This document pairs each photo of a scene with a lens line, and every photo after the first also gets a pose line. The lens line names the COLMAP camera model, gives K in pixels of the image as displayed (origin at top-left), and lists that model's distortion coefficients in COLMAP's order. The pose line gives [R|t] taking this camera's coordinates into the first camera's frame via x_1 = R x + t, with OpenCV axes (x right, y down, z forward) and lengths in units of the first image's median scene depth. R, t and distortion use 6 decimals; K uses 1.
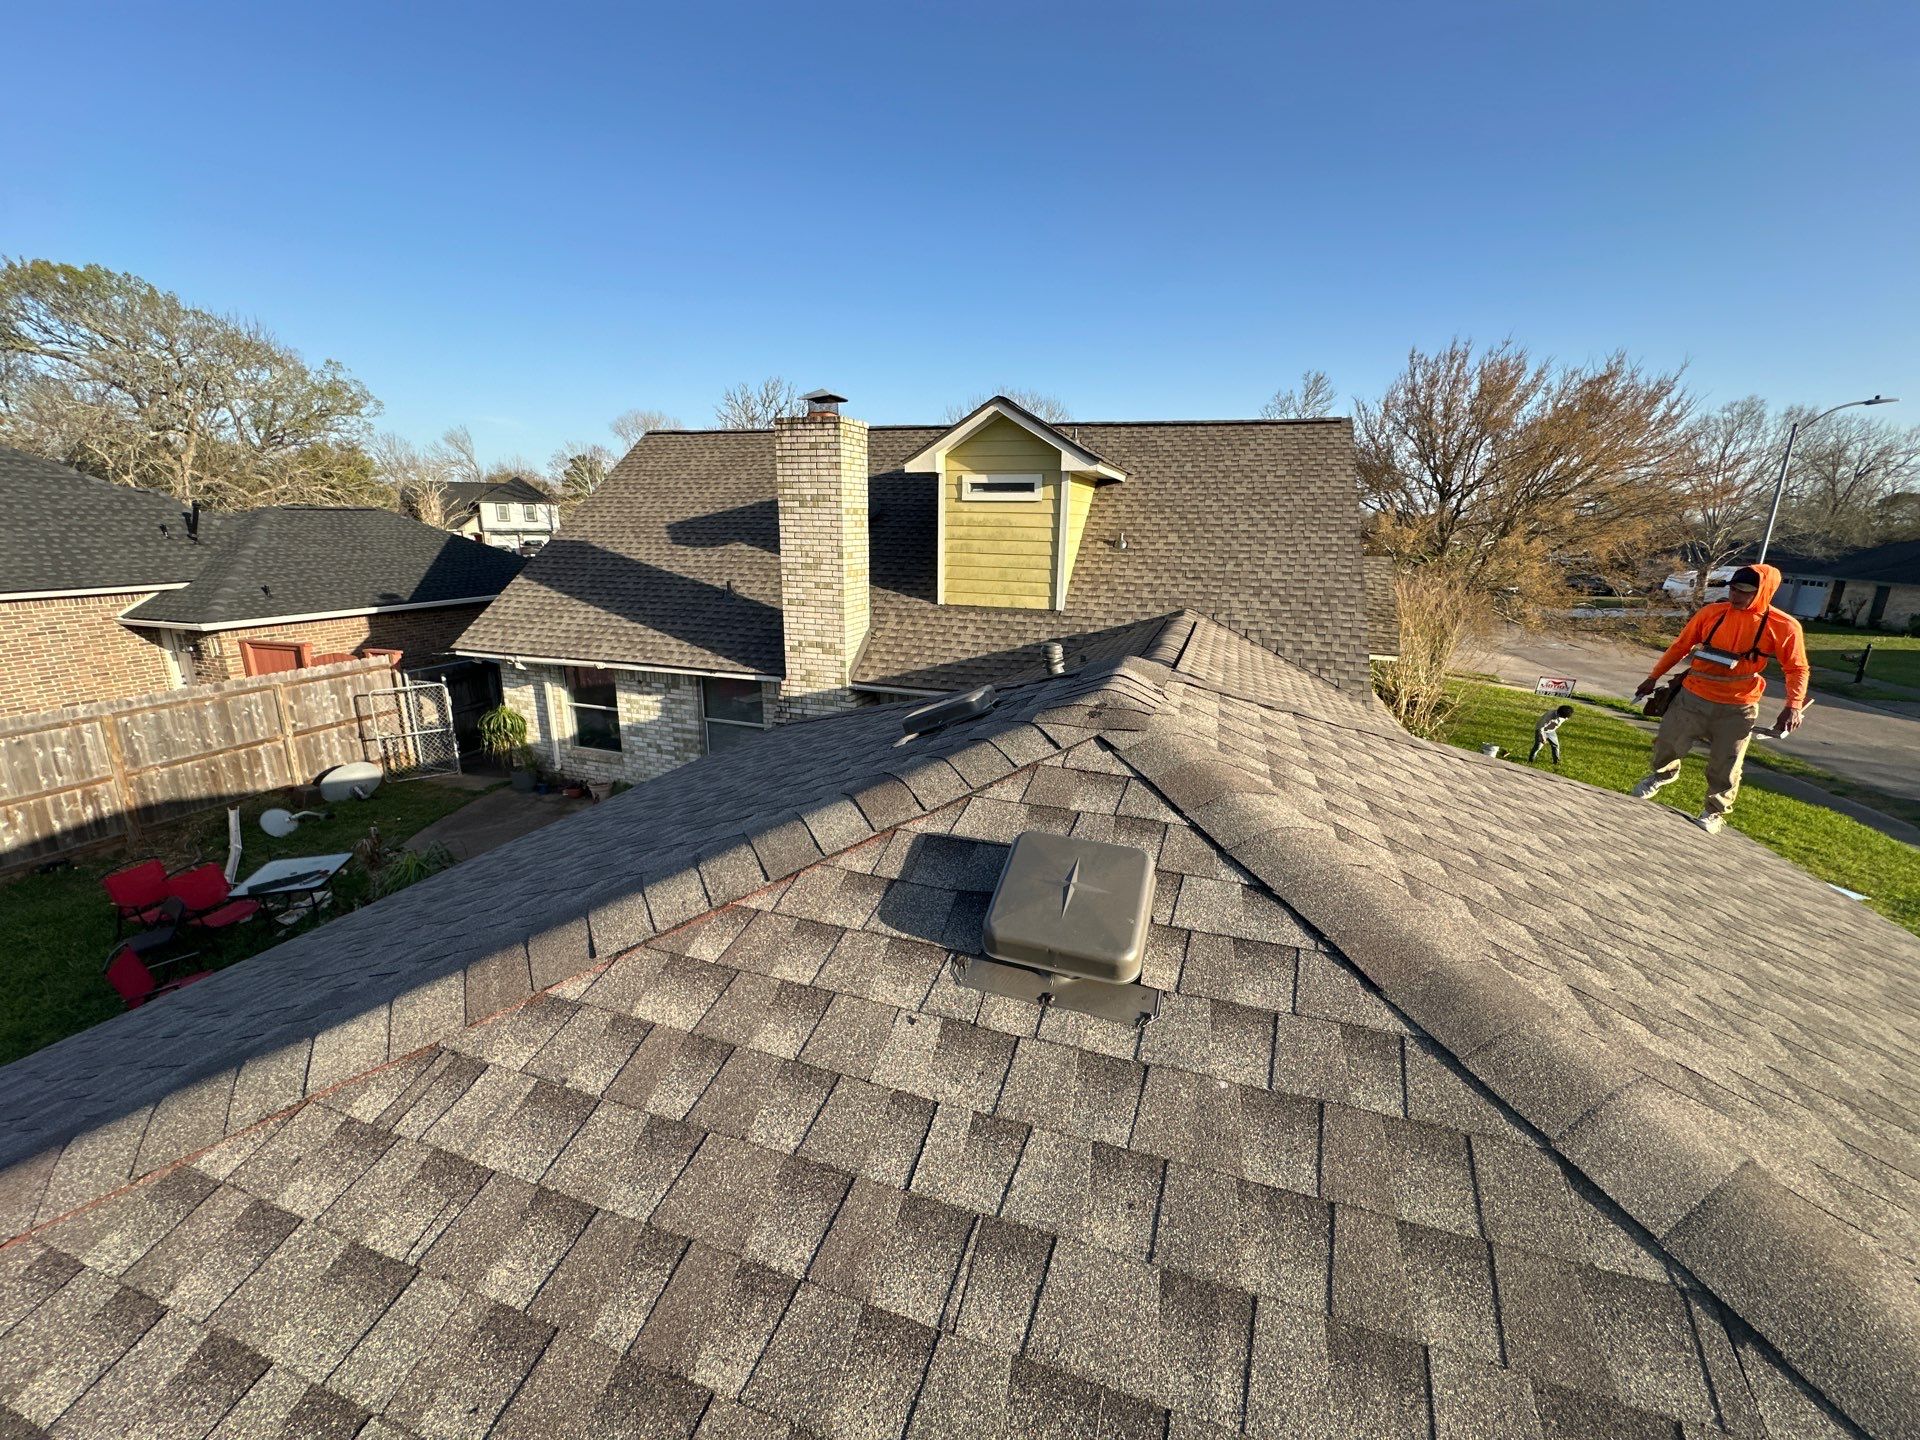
lens RADIAL K [[764.4, 0, 960.0], [0, 764.4, 720.0], [0, 0, 1]] dist [-0.003440, -0.000384]
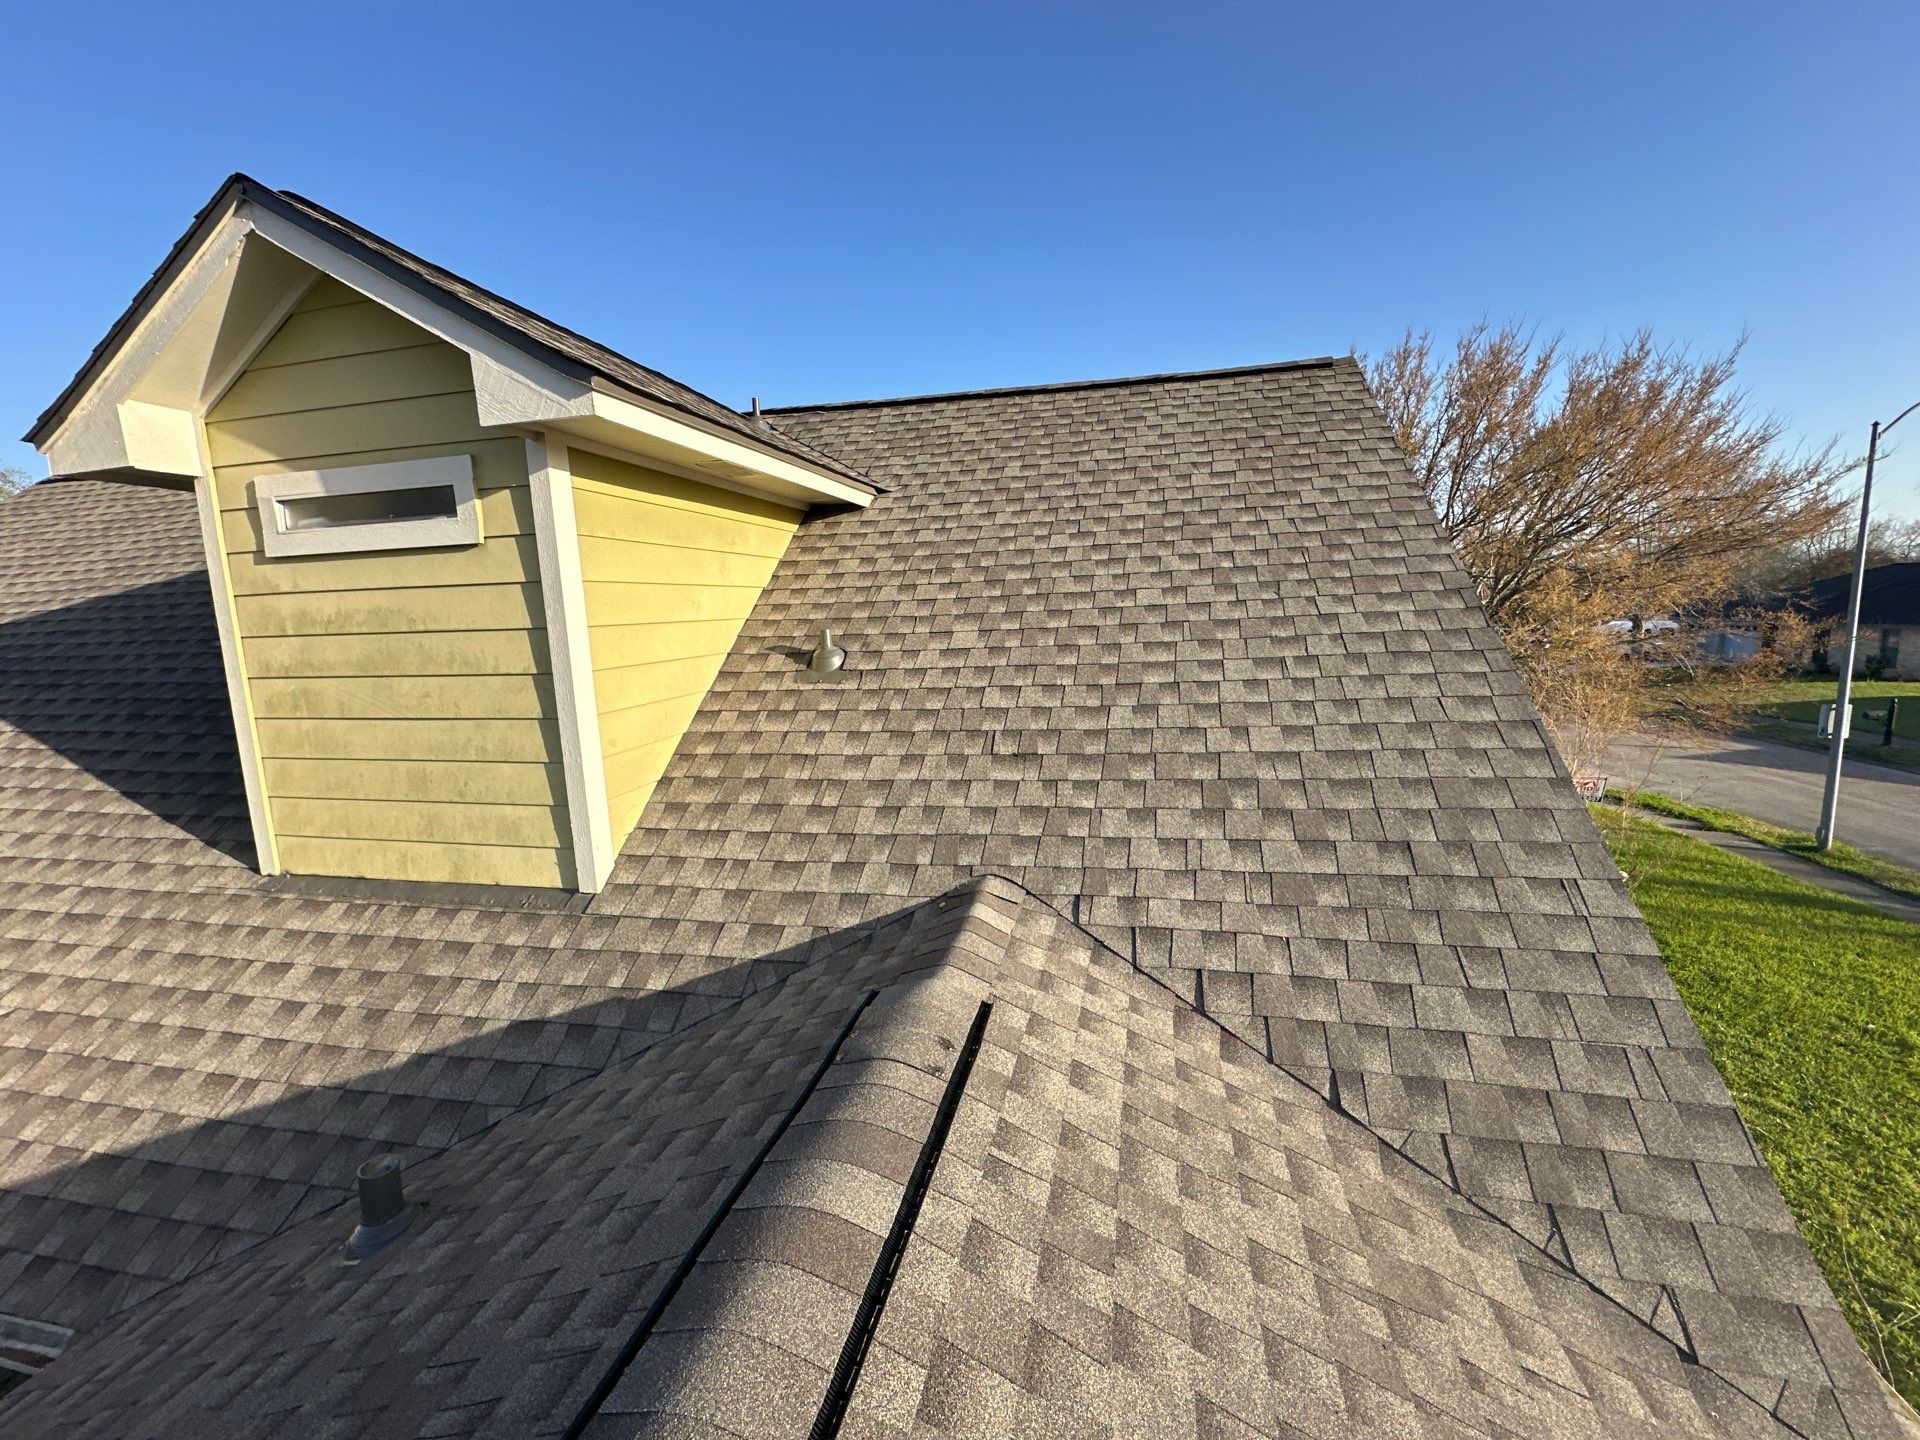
lens RADIAL K [[764.4, 0, 960.0], [0, 764.4, 720.0], [0, 0, 1]] dist [-0.003440, -0.000384]
pose [[0.993459, -0.064192, 0.094440, 0.251350], [0.073914, 0.991896, -0.103341, -0.168640], [-0.087041, 0.109645, 0.990152, 0.675626]]
